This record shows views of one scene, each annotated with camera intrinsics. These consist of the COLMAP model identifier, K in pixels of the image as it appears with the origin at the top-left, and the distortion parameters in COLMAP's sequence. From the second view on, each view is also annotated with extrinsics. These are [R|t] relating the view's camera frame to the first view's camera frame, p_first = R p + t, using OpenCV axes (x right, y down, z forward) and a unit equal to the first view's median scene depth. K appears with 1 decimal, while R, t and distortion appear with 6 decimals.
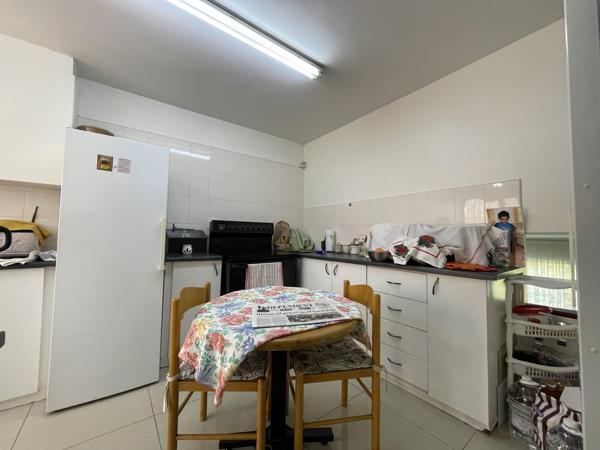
lens RADIAL K [[243.2, 0, 300.0], [0, 243.2, 225.0], [0, 0, 1]] dist [-0.000687, -0.000363]
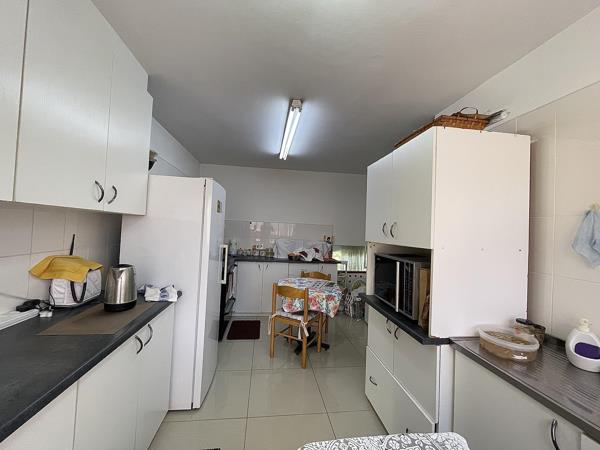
lens RADIAL K [[243.2, 0, 300.0], [0, 243.2, 225.0], [0, 0, 1]] dist [-0.000687, -0.000363]
pose [[0.488962, 0.026575, 0.871900, -1.420299], [-0.078664, 0.996807, 0.013733, -0.174332], [-0.868751, -0.075302, 0.489491, 0.002899]]
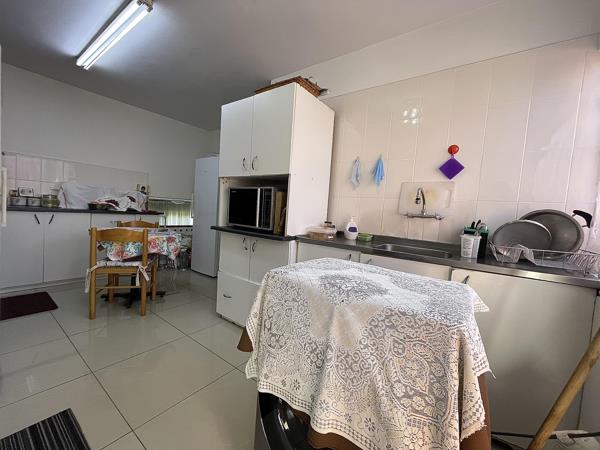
lens RADIAL K [[243.2, 0, 300.0], [0, 243.2, 225.0], [0, 0, 1]] dist [-0.000687, -0.000363]
pose [[-0.288669, -0.084003, 0.953737, -1.575853], [-0.116166, 0.991857, 0.052200, 0.010645], [-0.950356, -0.095723, -0.296077, 0.227108]]
